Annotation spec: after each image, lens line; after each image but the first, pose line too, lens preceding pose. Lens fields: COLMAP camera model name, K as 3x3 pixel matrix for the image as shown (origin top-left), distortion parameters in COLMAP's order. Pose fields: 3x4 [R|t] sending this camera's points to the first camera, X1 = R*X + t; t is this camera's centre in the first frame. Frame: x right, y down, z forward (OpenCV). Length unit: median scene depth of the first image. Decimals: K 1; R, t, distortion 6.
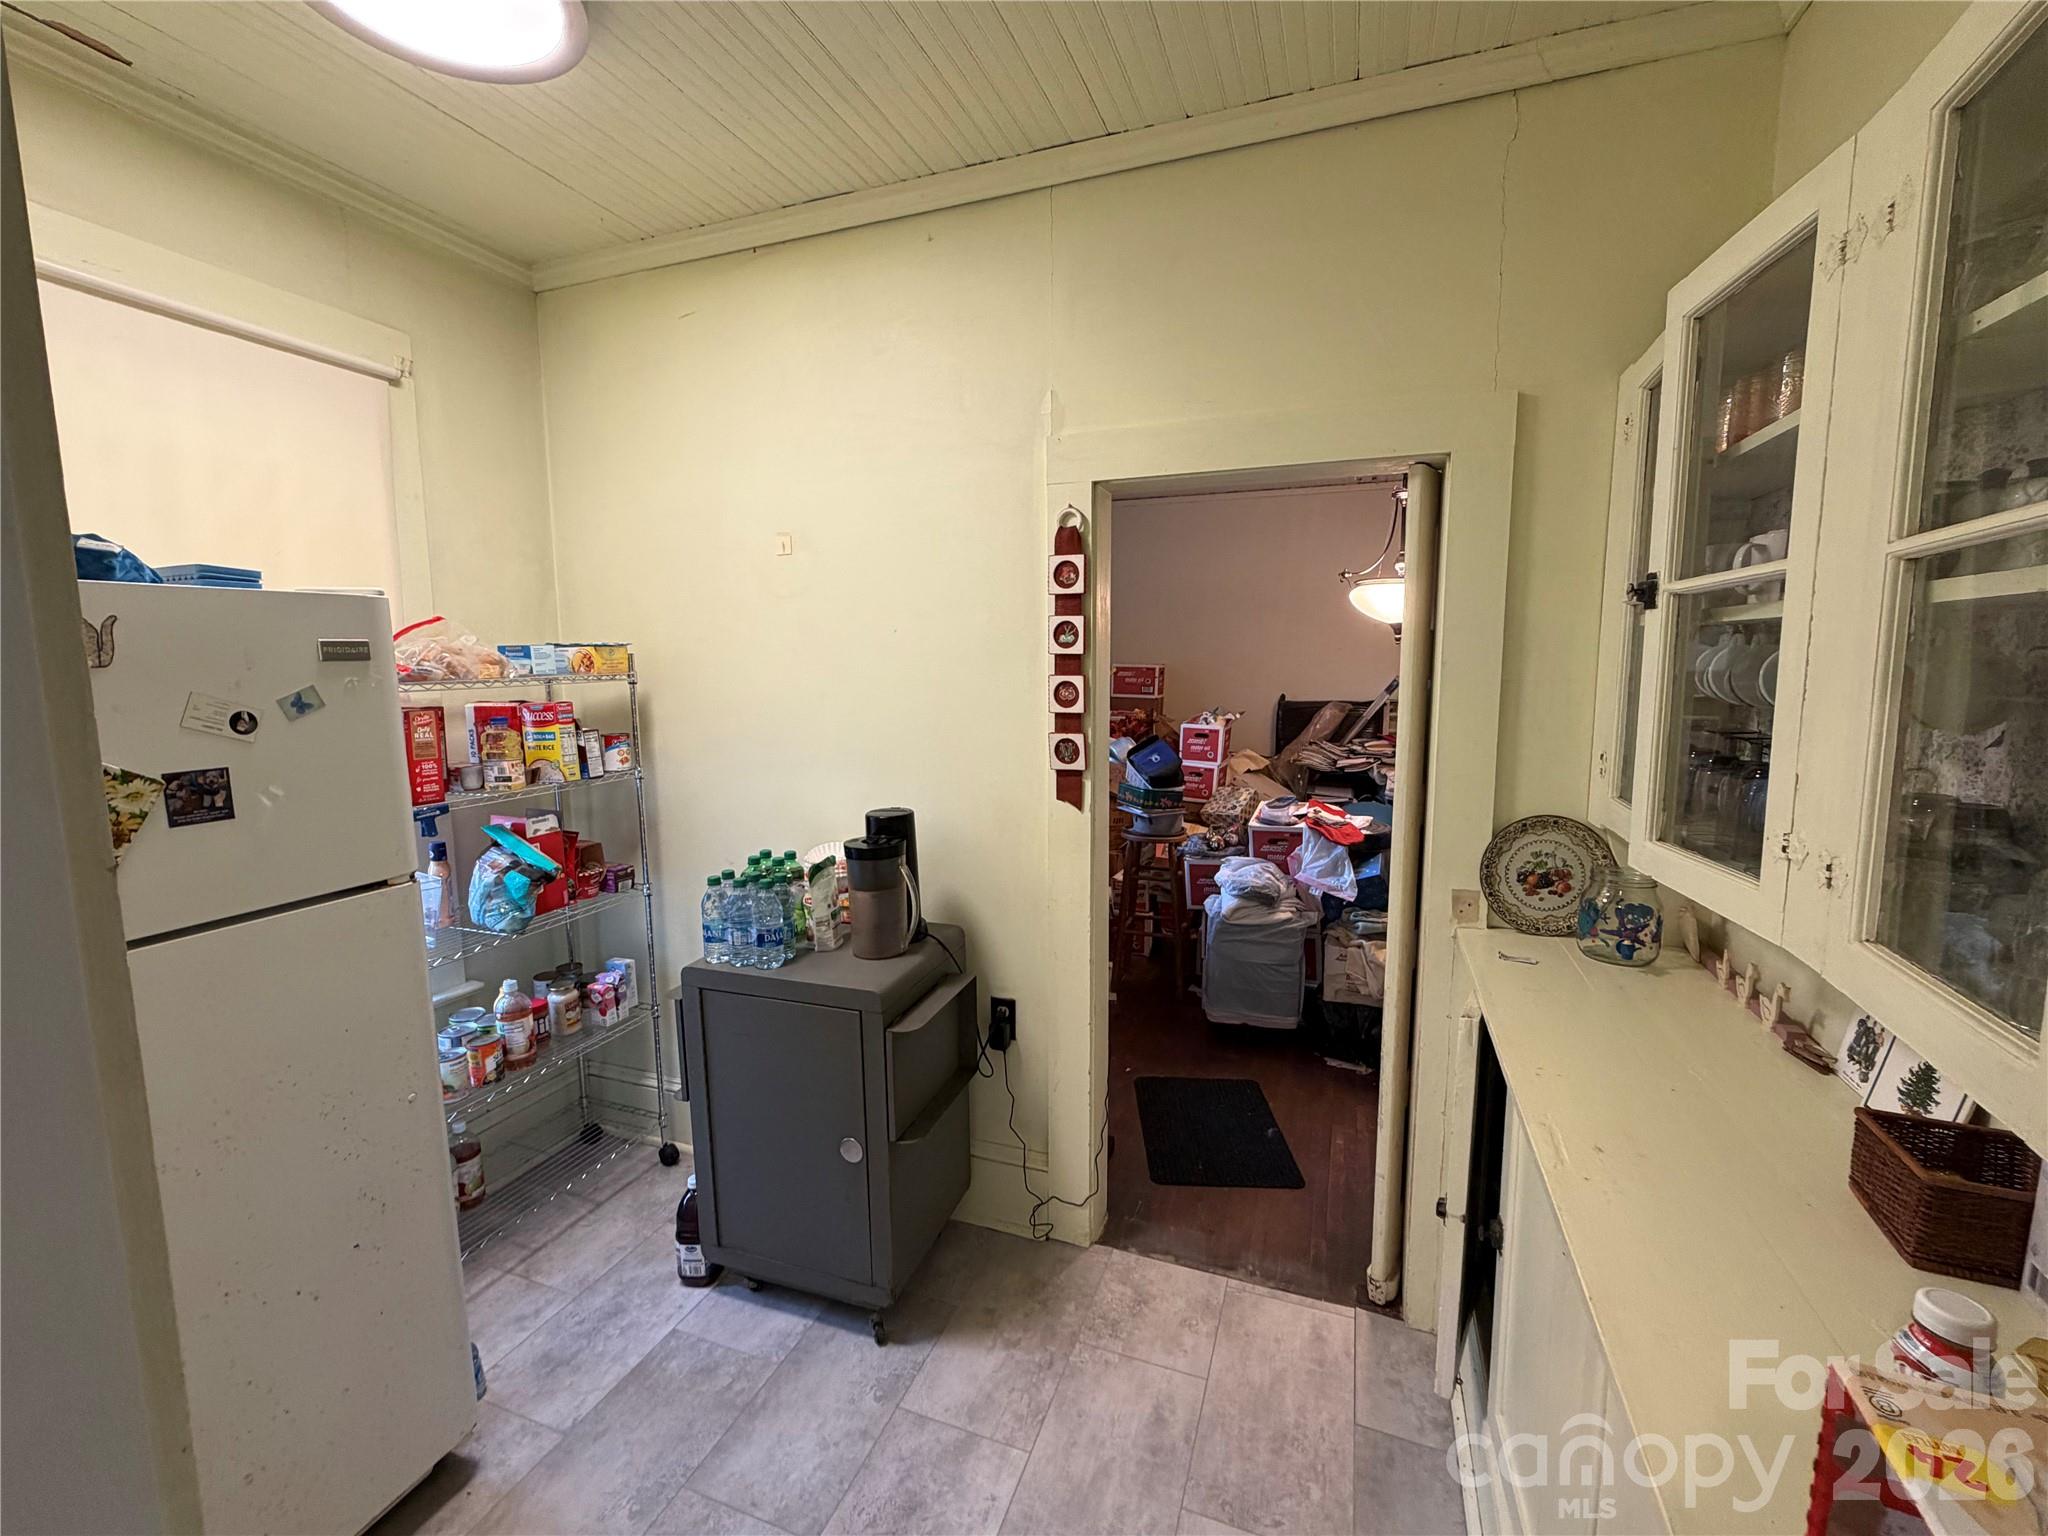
lens RADIAL K [[878.9, 0, 1017.1], [0, 878.9, 774.1], [0, 0, 1]] dist [0.004952, 0.000168]
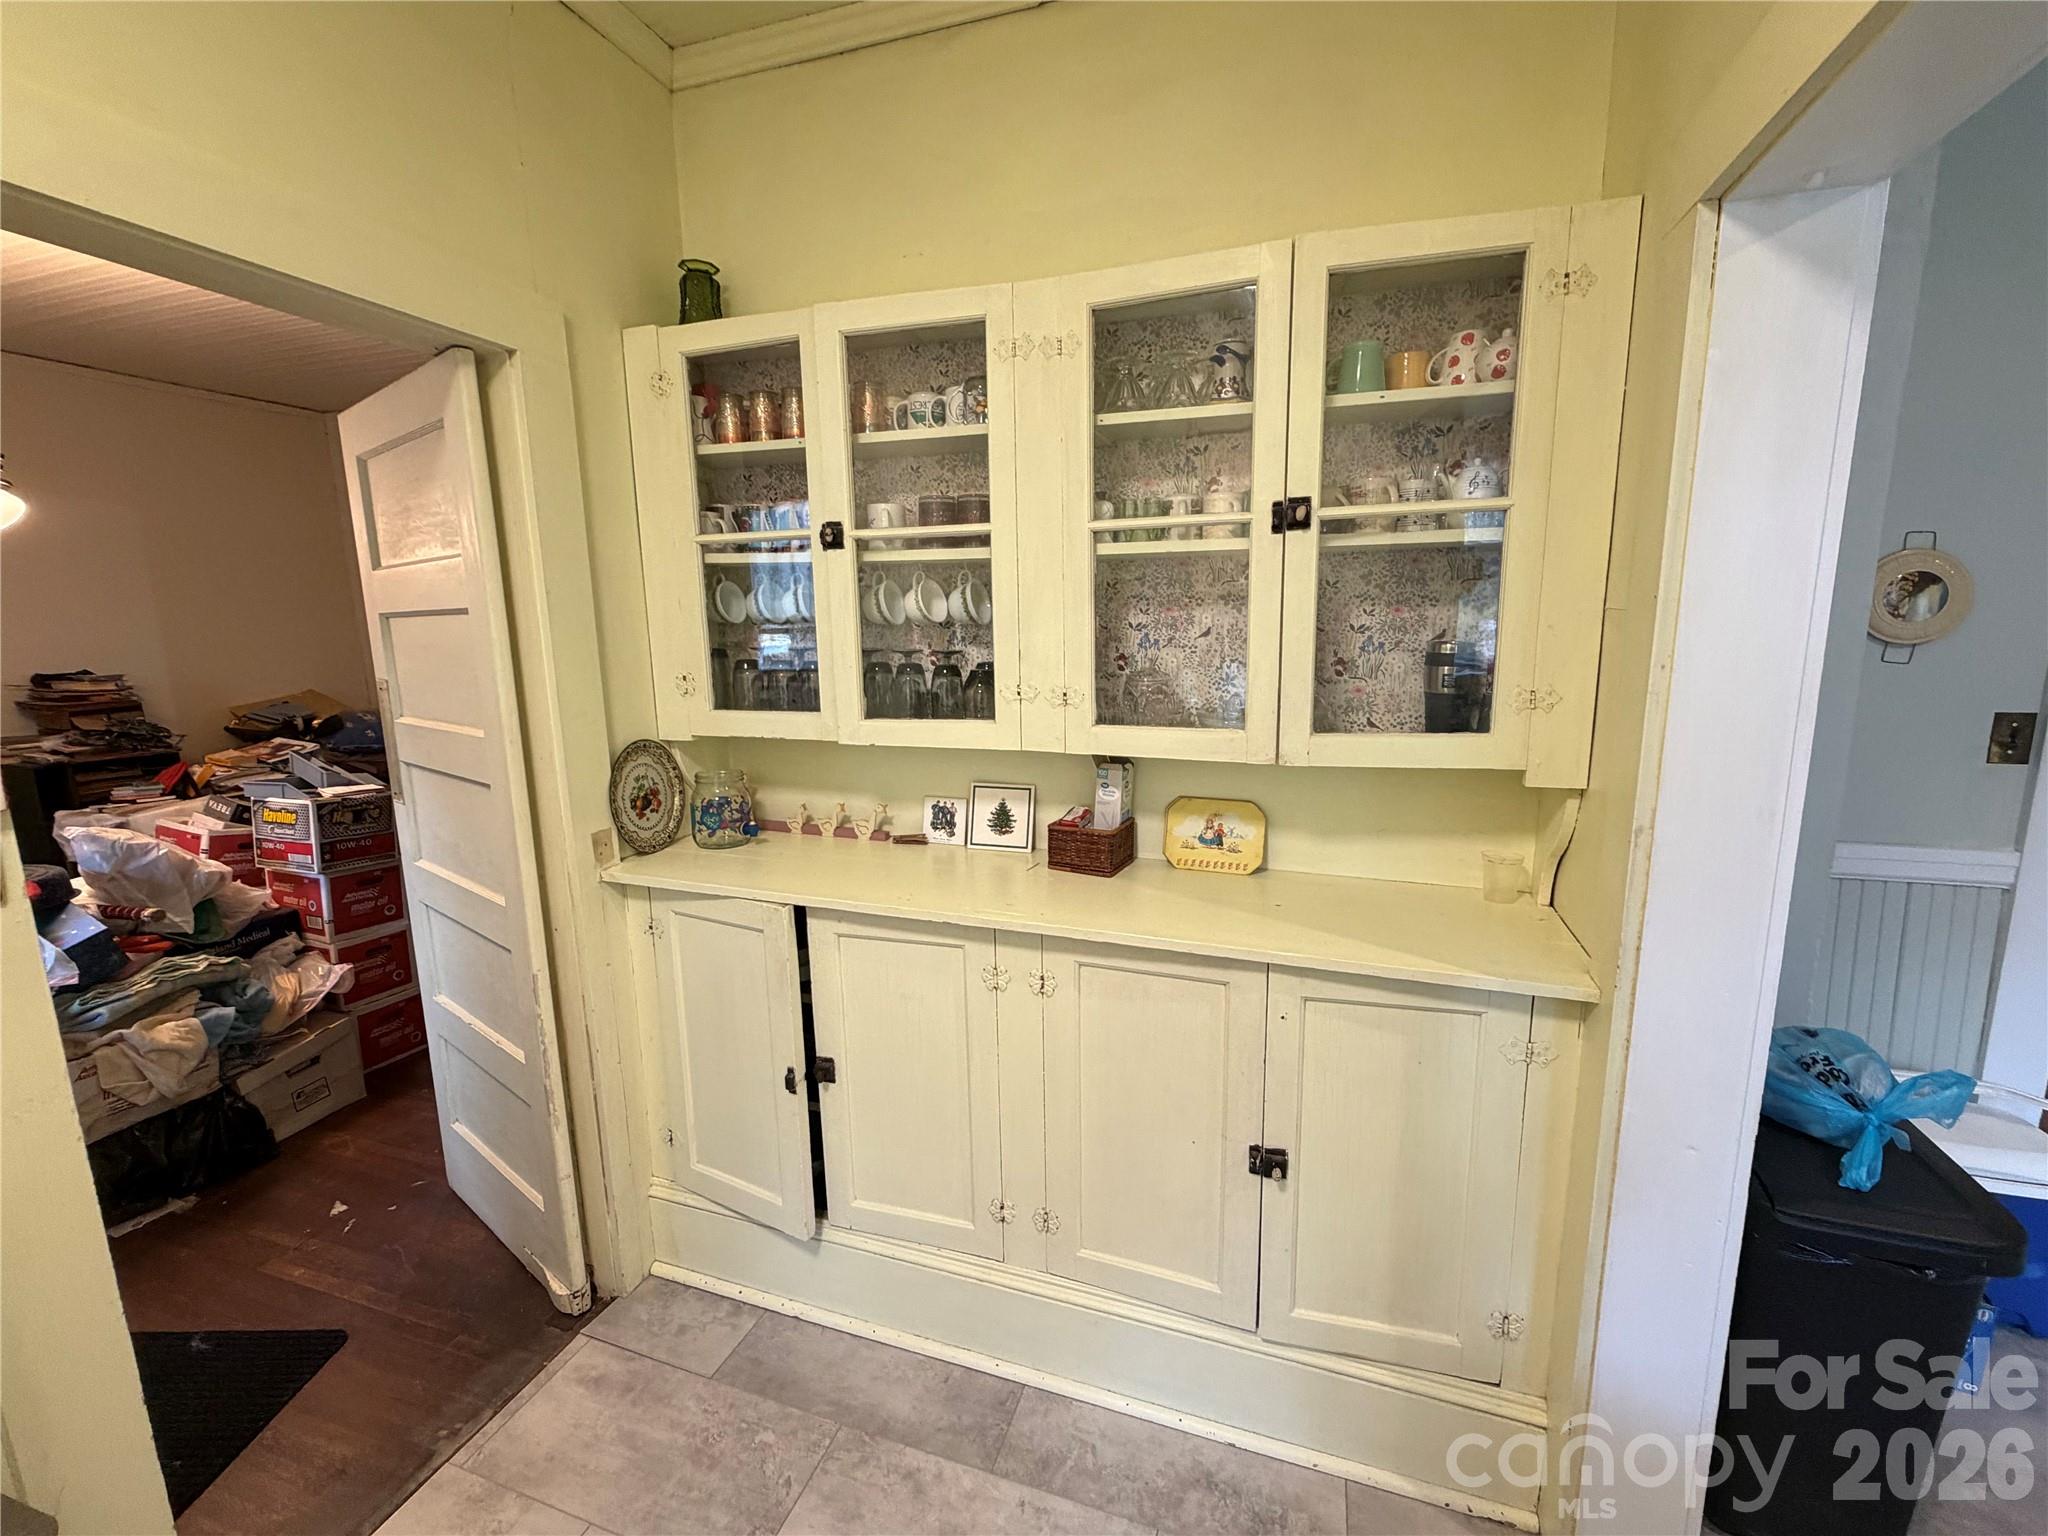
lens RADIAL K [[878.9, 0, 1031.5], [0, 878.9, 770.8], [0, 0, 1]] dist [0.004952, 0.000168]
pose [[-0.053112, -0.162510, 0.985276, -0.468984], [0.139382, 0.975804, 0.168461, -0.029860], [-0.988813, 0.146277, -0.029176, 0.563352]]
